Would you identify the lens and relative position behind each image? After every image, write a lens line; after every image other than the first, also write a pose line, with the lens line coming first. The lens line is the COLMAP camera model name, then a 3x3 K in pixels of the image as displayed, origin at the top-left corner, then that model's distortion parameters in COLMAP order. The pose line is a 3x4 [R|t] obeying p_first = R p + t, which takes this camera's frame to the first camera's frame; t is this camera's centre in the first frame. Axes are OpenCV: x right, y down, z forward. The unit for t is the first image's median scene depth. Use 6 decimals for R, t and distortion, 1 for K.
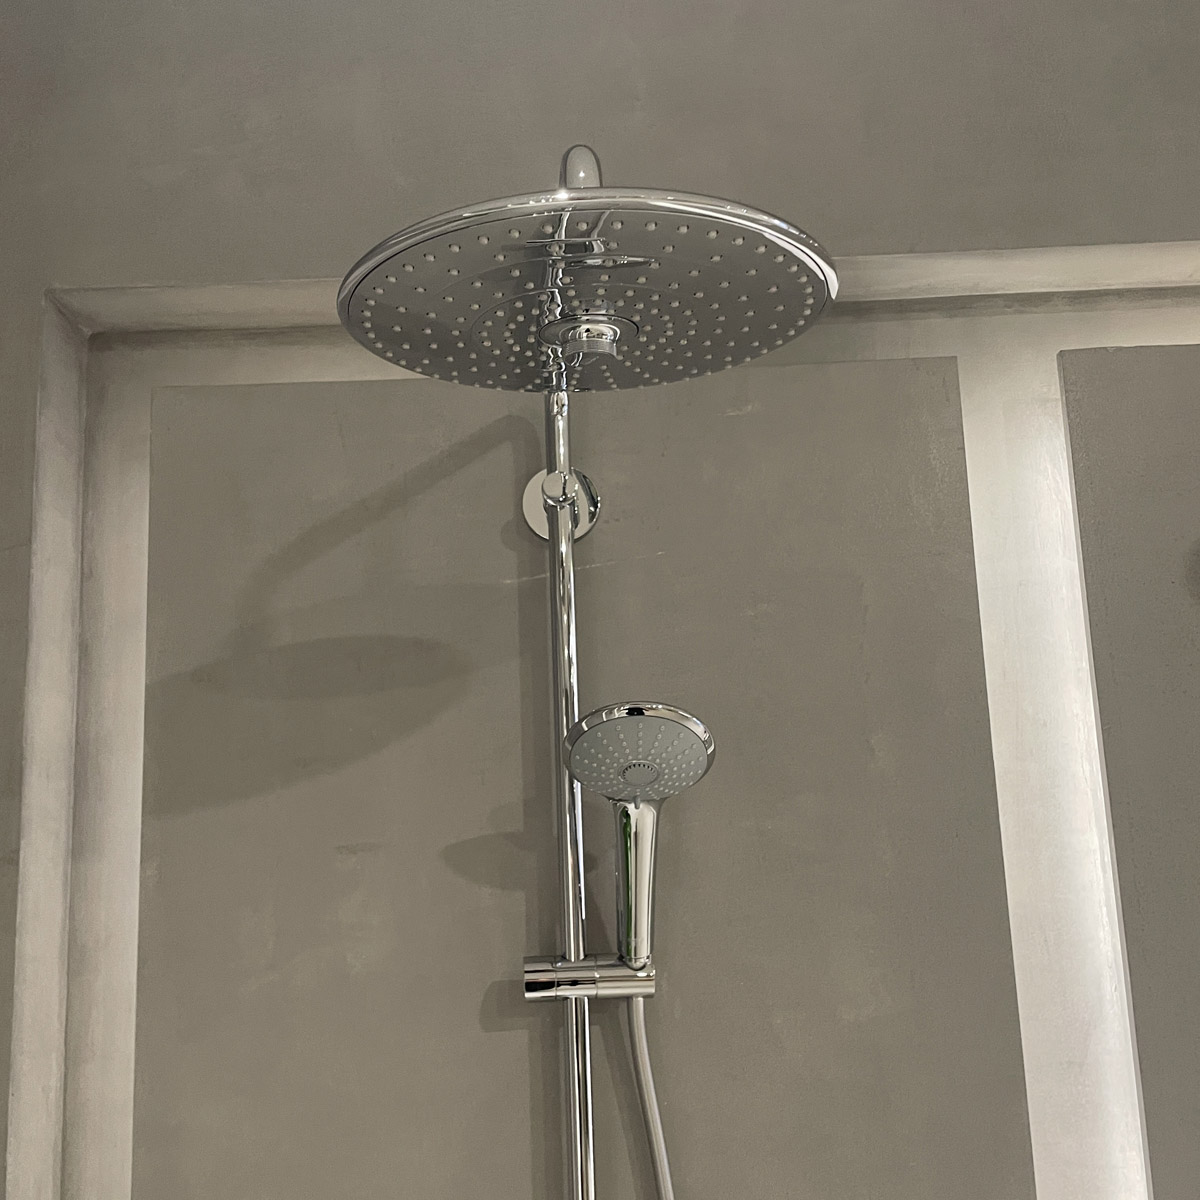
lens RADIAL K [[1205.6, 0, 593.8], [0, 1205.6, 604.0], [0, 0, 1]] dist [0.108099, -0.192465]
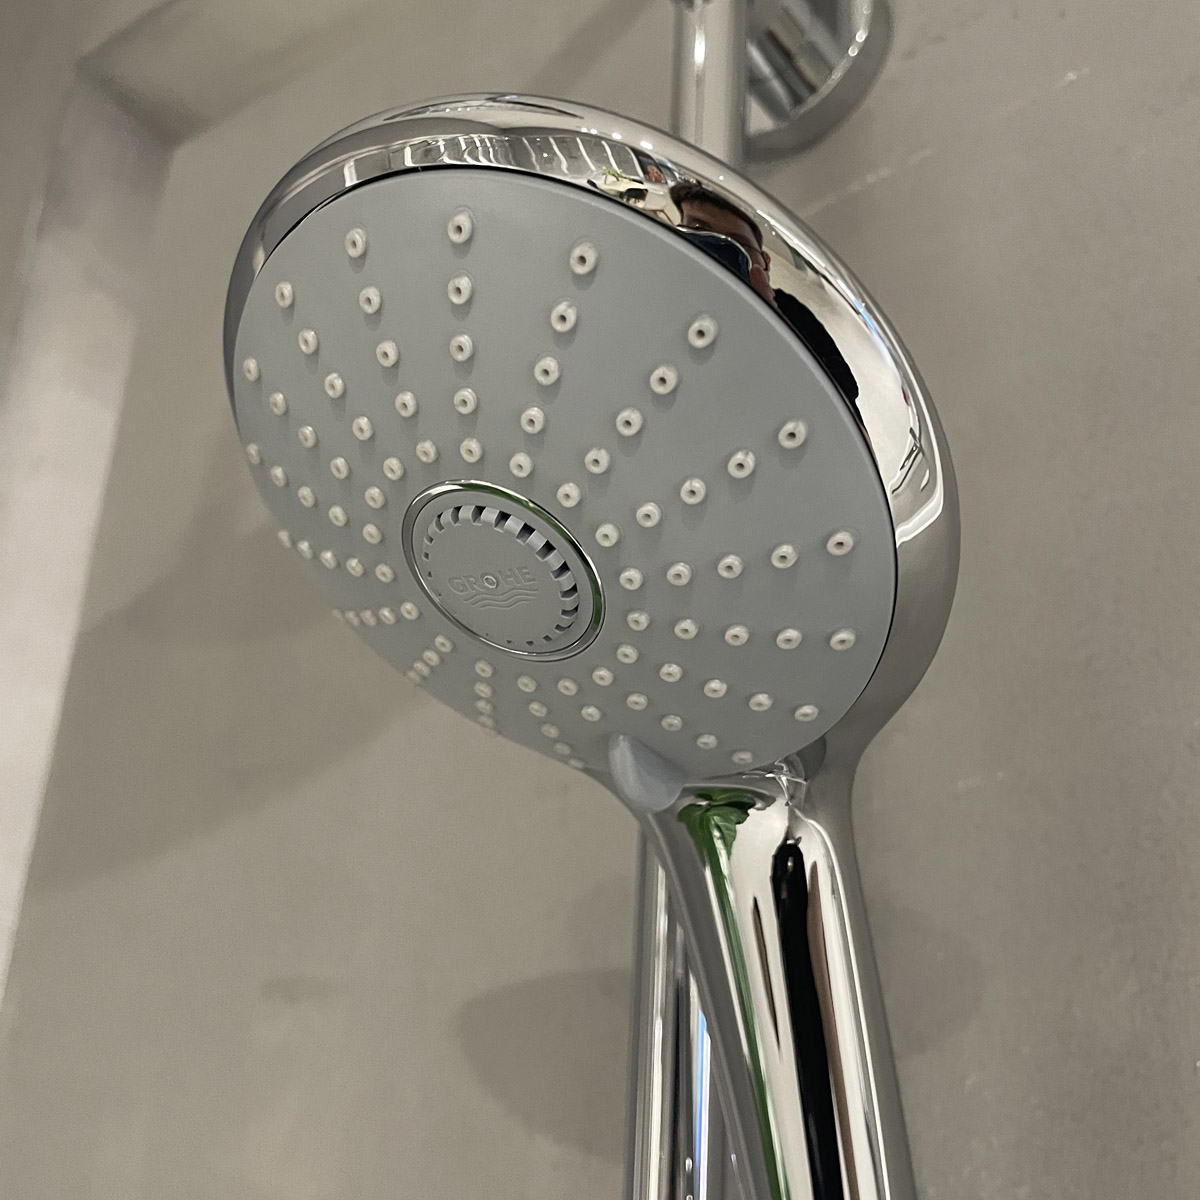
lens RADIAL K [[1251.1, 0, 609.2], [0, 1251.1, 581.5], [0, 0, 1]] dist [0.068310, -0.127185]
pose [[0.811010, -0.118959, -0.572810, 0.135282], [0.019943, 0.984161, -0.176152, 0.147000], [0.584692, 0.131438, 0.800537, 0.721174]]
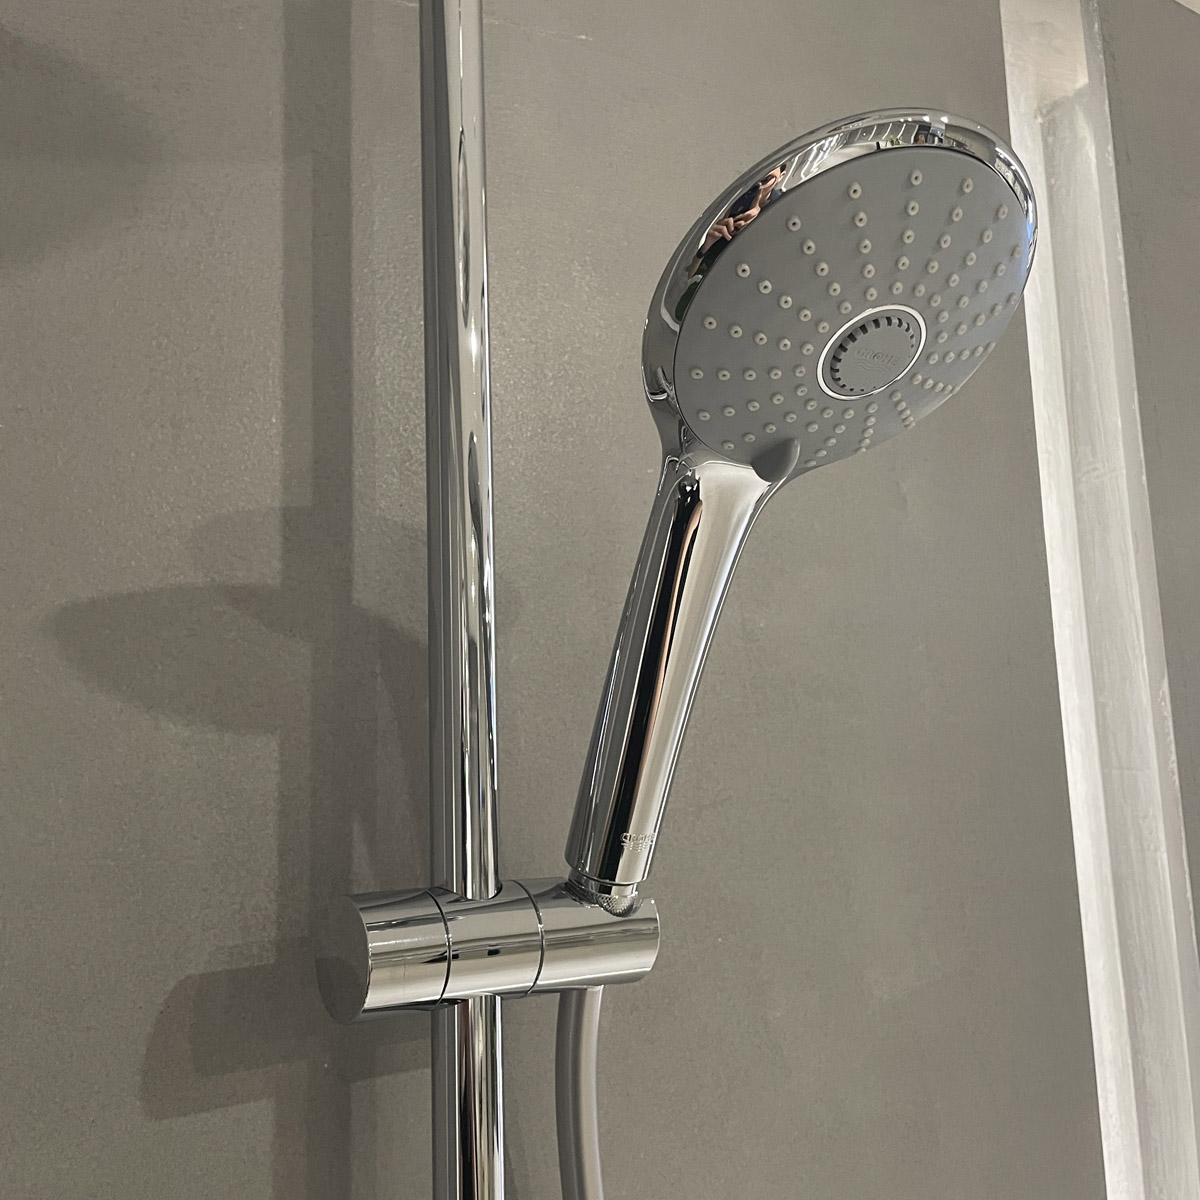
lens RADIAL K [[1251.1, 0, 609.2], [0, 1251.1, 581.5], [0, 0, 1]] dist [0.068310, -0.127185]
pose [[0.827505, 0.097547, 0.552919, -0.194086], [-0.094546, 0.994939, -0.034031, 0.191494], [-0.553441, -0.024115, 0.832539, 0.612925]]
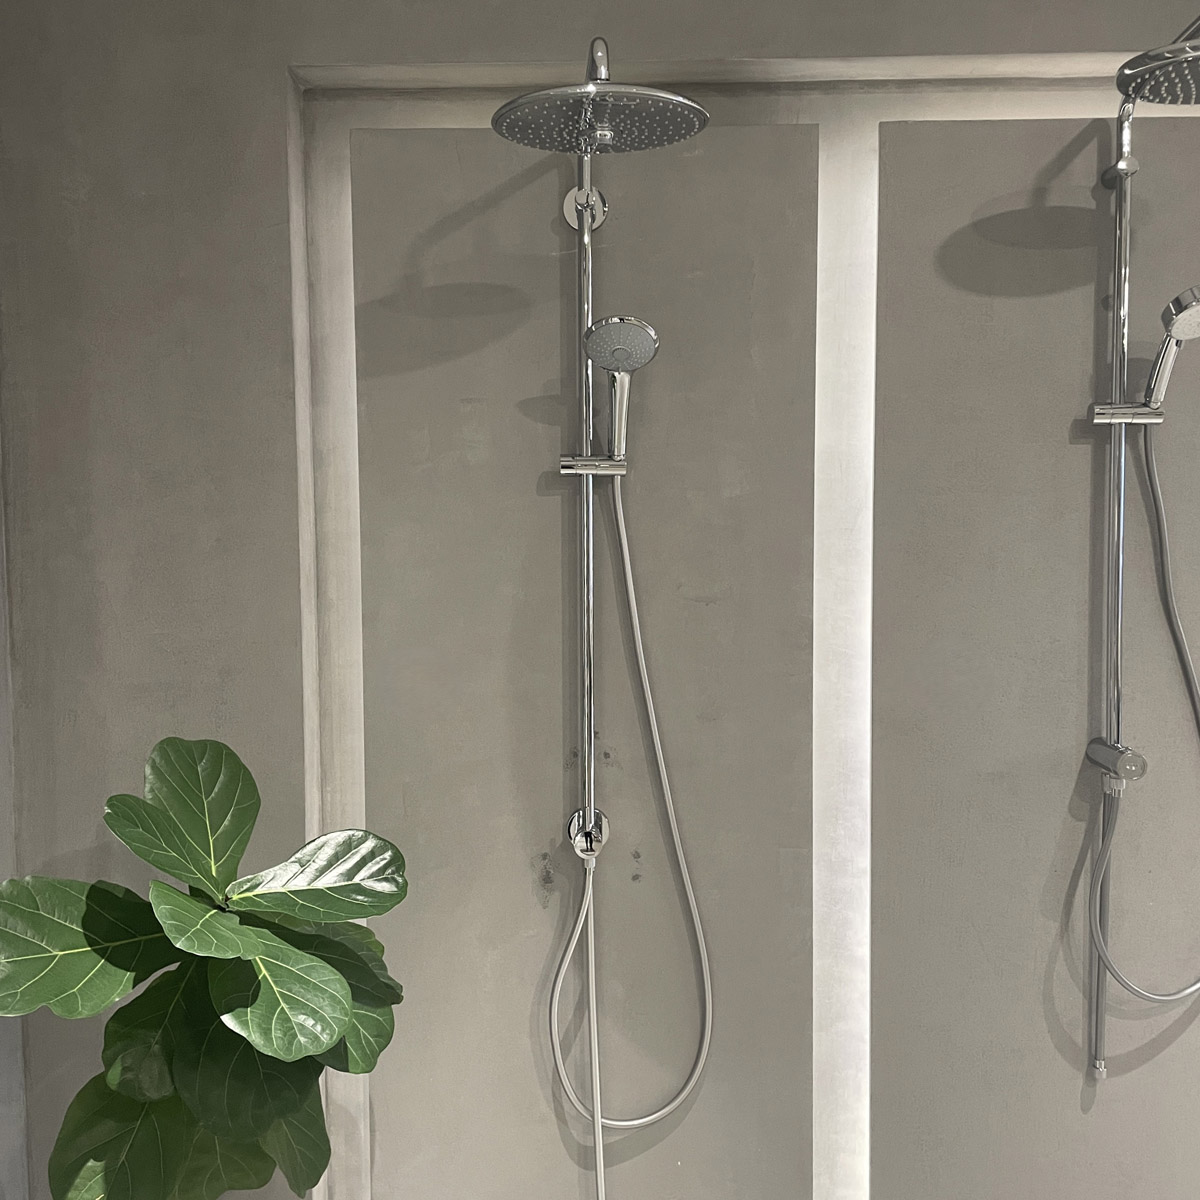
lens RADIAL K [[1232.9, 0, 596.3], [0, 1232.9, 611.3], [0, 0, 1]] dist [0.073776, -0.065733]
pose [[0.999421, 0.033261, -0.007226, 0.022200], [-0.030554, 0.970251, 0.240164, 0.053344], [0.014999, -0.239804, 0.970705, -0.930197]]
